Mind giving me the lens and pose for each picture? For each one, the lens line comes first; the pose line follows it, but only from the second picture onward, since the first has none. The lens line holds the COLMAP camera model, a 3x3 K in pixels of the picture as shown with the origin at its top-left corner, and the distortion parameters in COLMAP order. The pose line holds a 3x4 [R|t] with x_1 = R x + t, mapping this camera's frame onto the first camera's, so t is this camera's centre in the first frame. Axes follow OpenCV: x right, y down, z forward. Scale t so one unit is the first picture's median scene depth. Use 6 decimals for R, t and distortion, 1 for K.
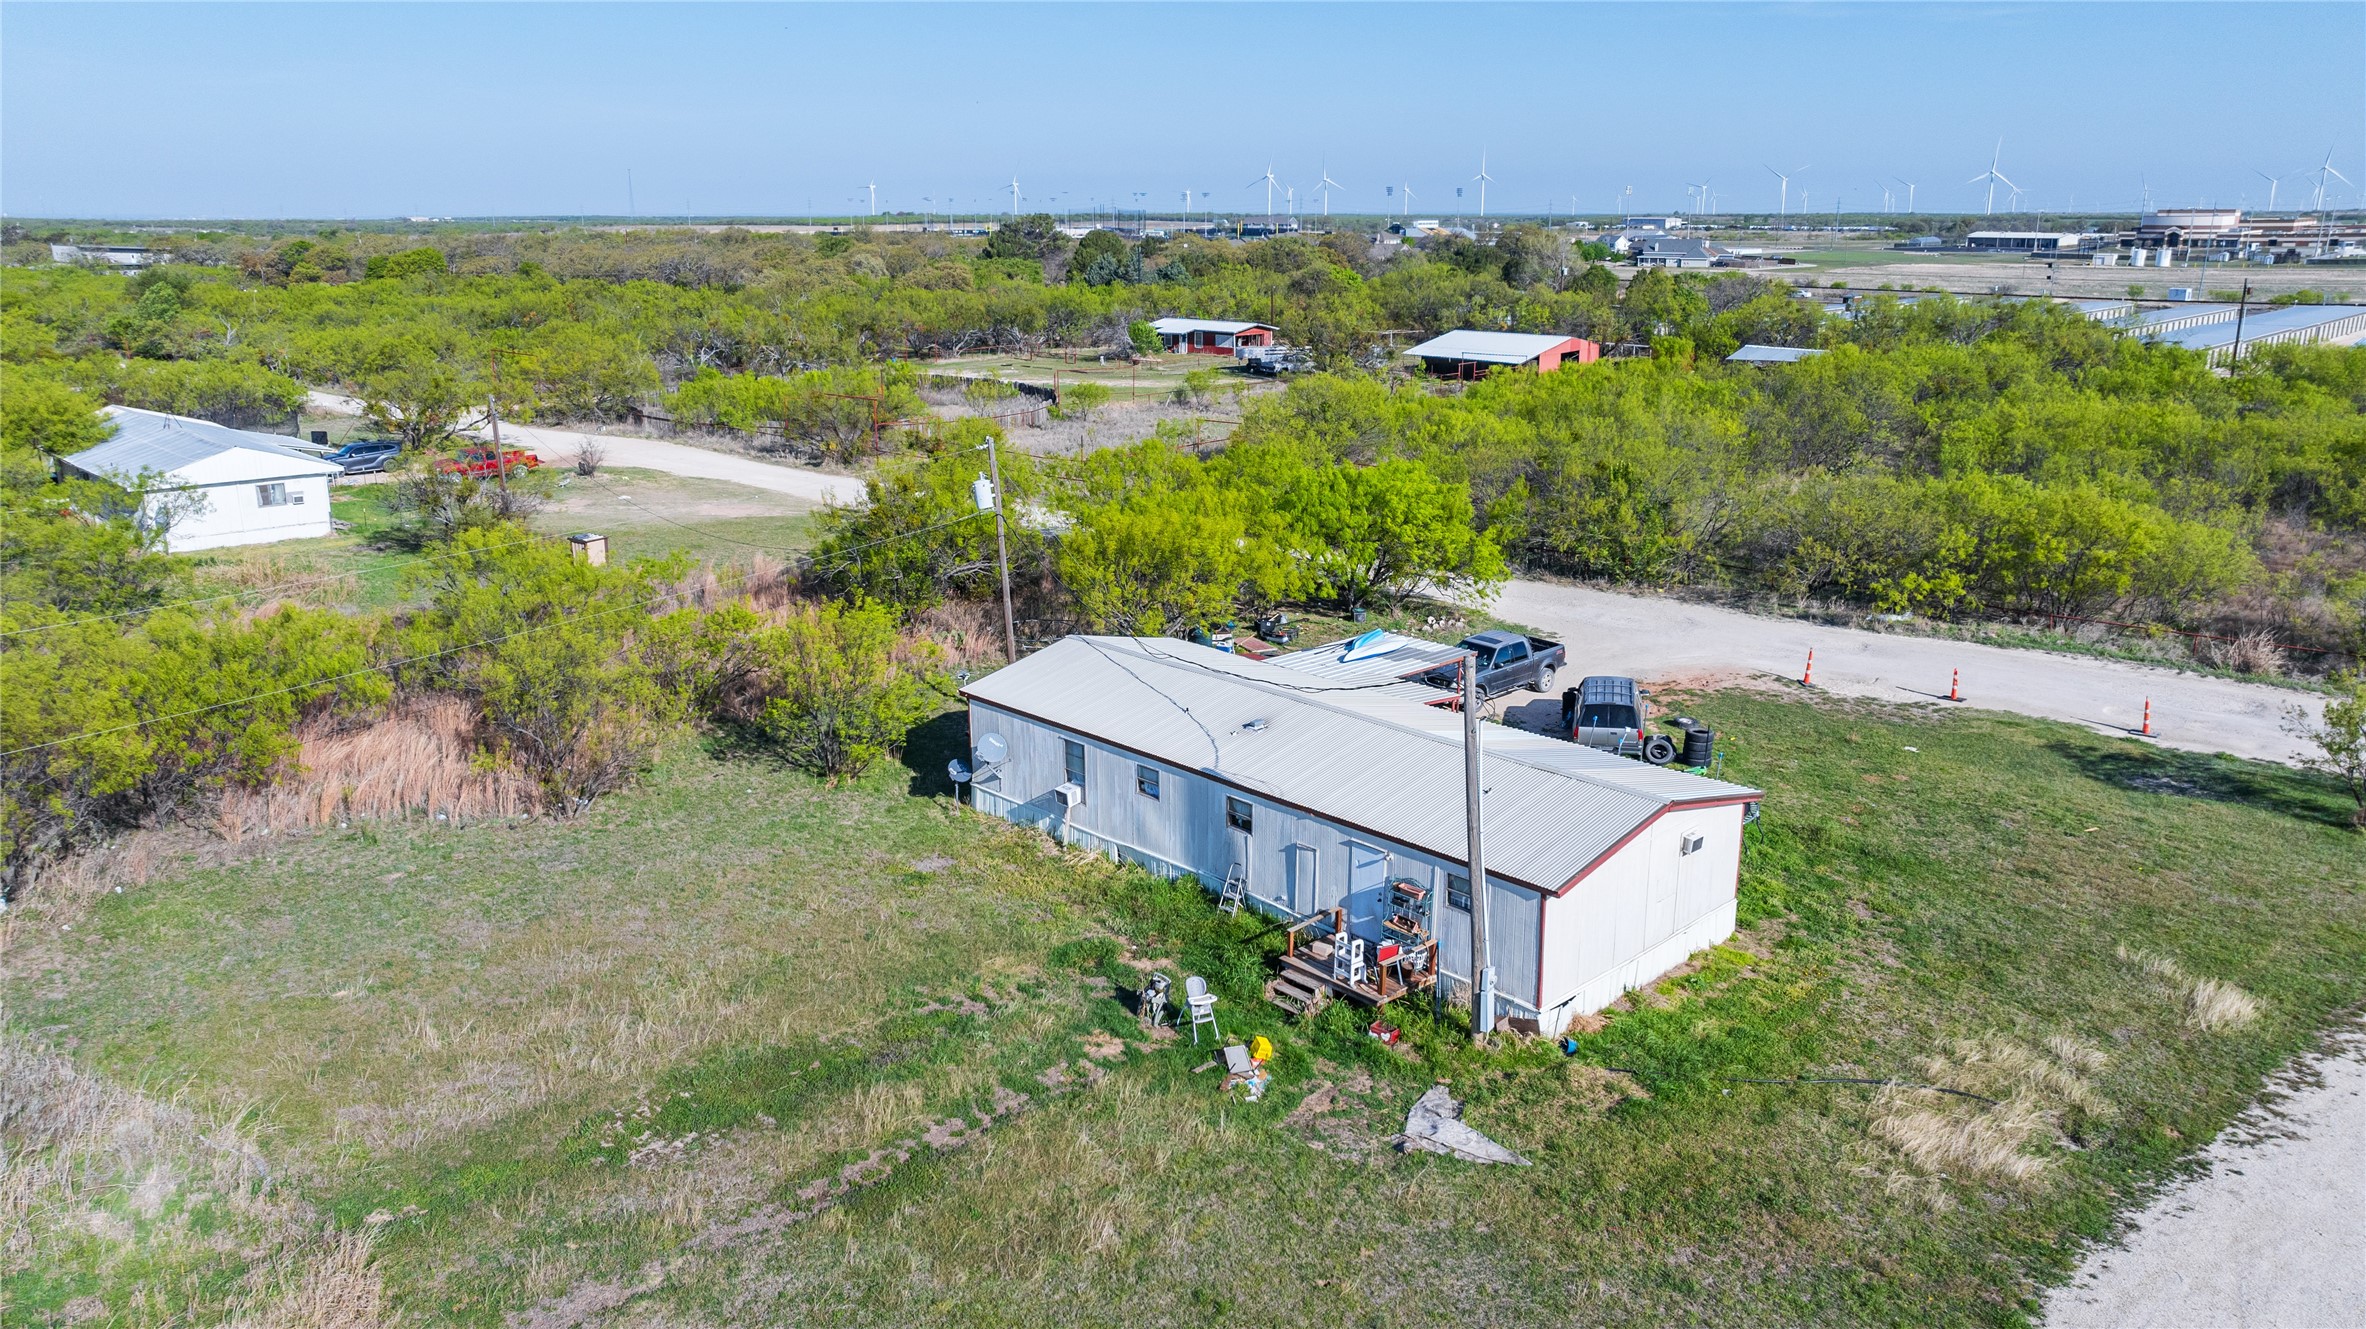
lens RADIAL K [[1685.8, 0, 1183.0], [0, 1685.8, 664.5], [0, 0, 1]] dist [-0.035340, 0.036897]
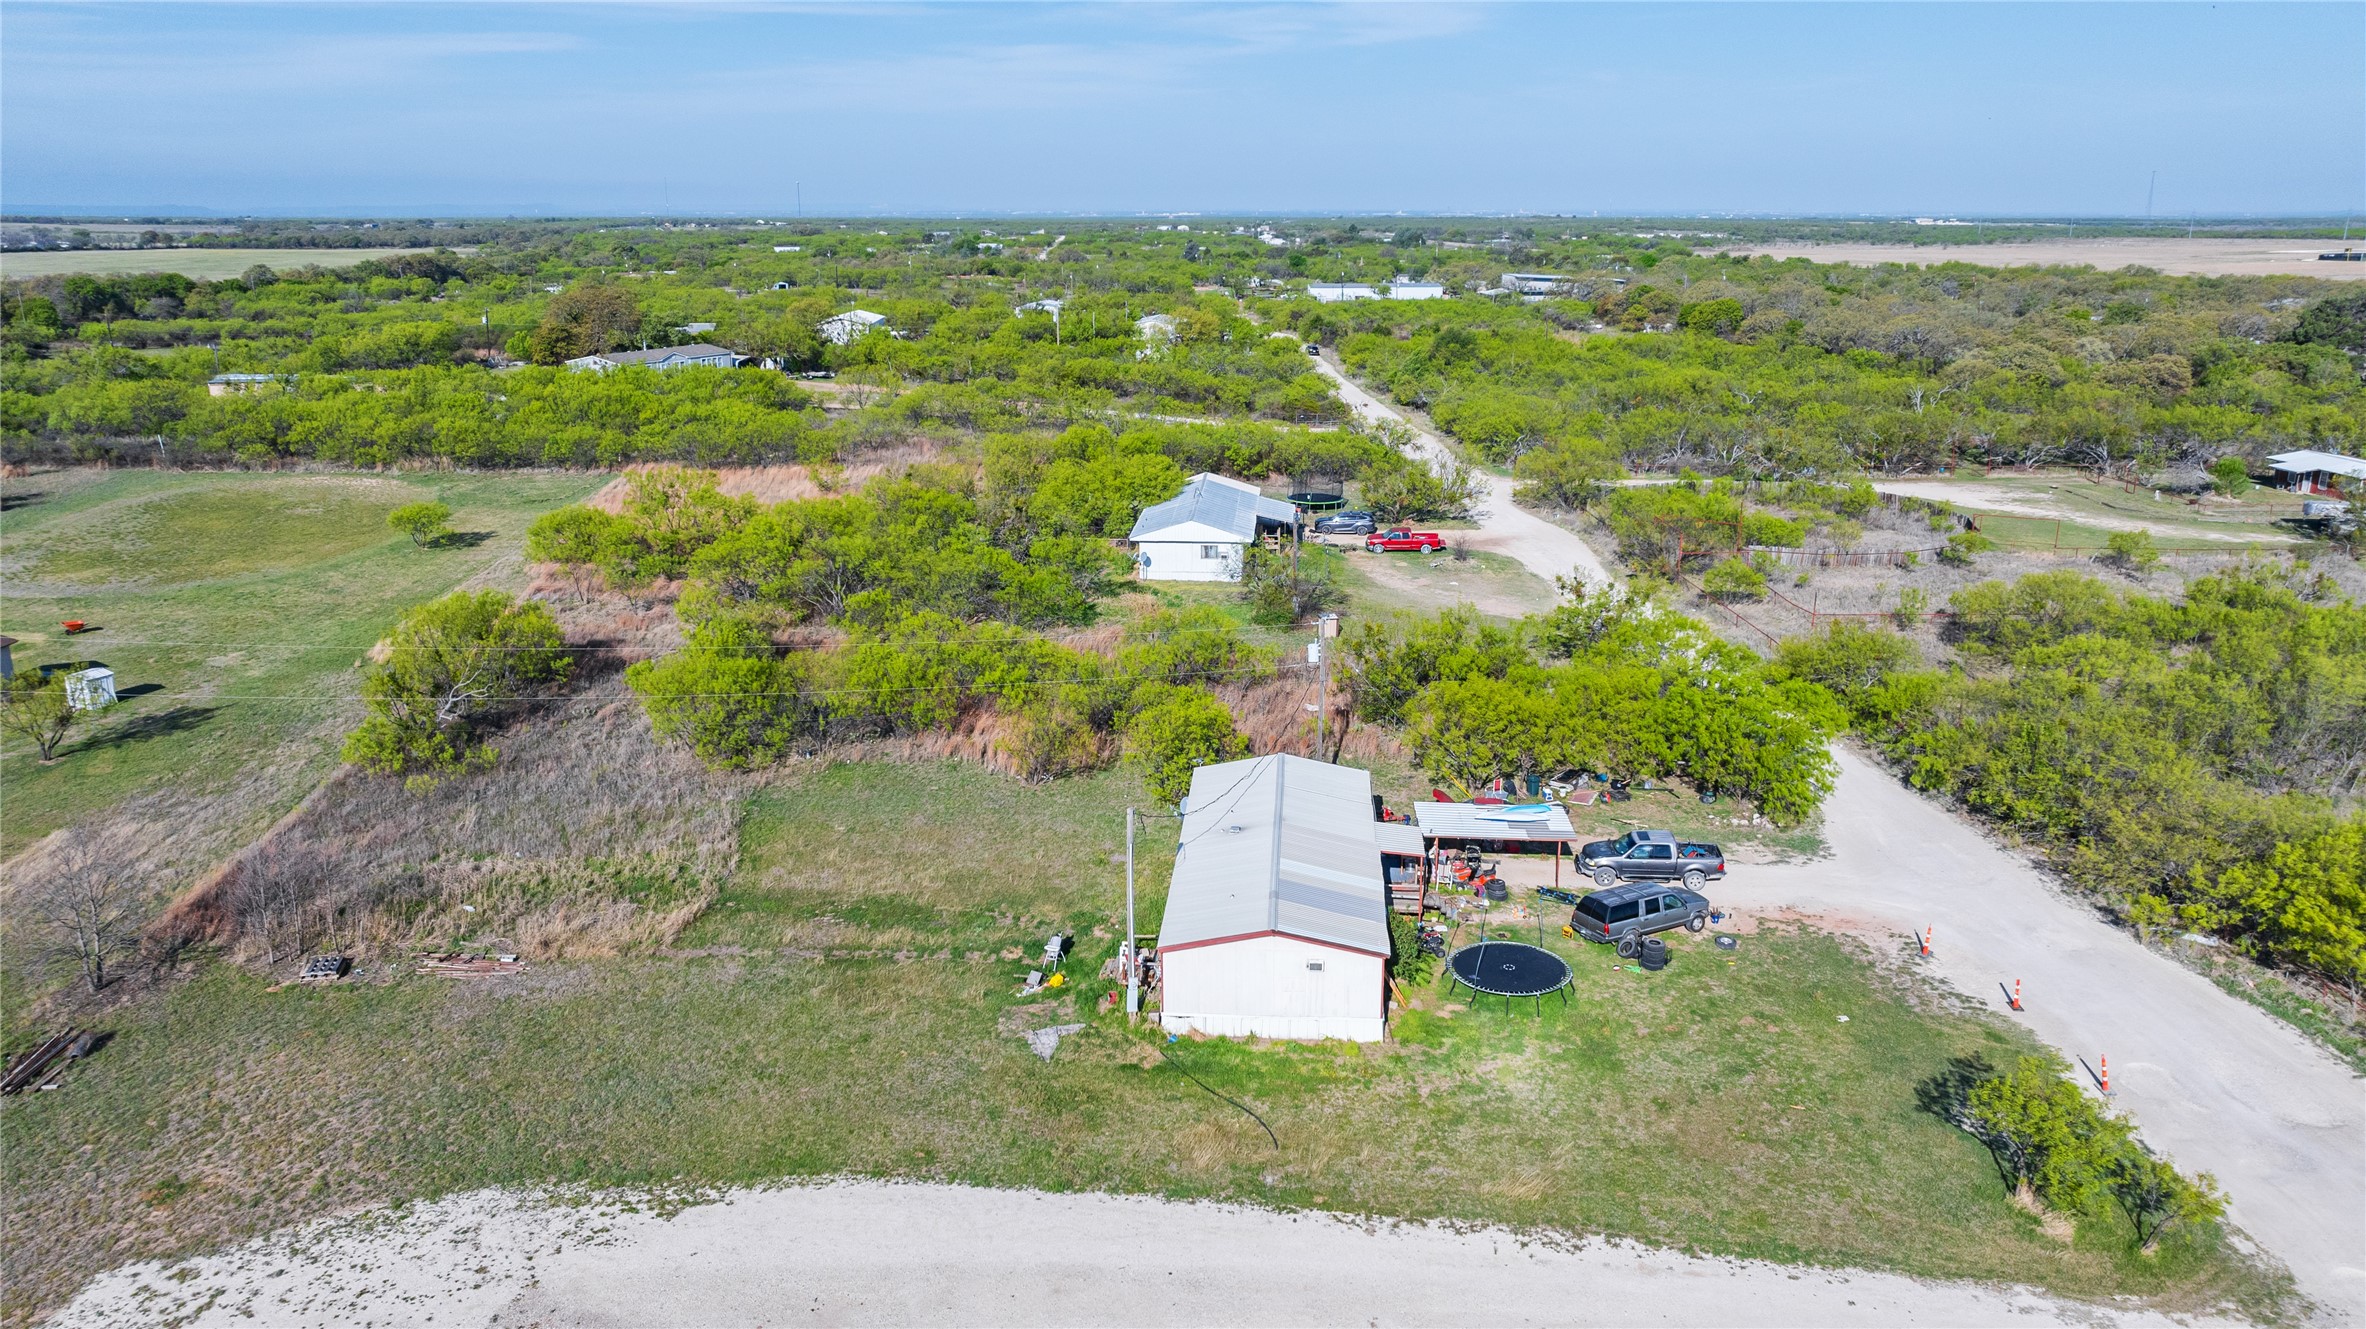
lens RADIAL K [[1685.8, 0, 1183.0], [0, 1685.8, 664.5], [0, 0, 1]] dist [-0.035340, 0.036897]
pose [[0.671555, 0.203058, -0.712588, 1.470663], [-0.197502, 0.975977, 0.091984, -0.337420], [0.714148, 0.078965, 0.695526, -0.273037]]
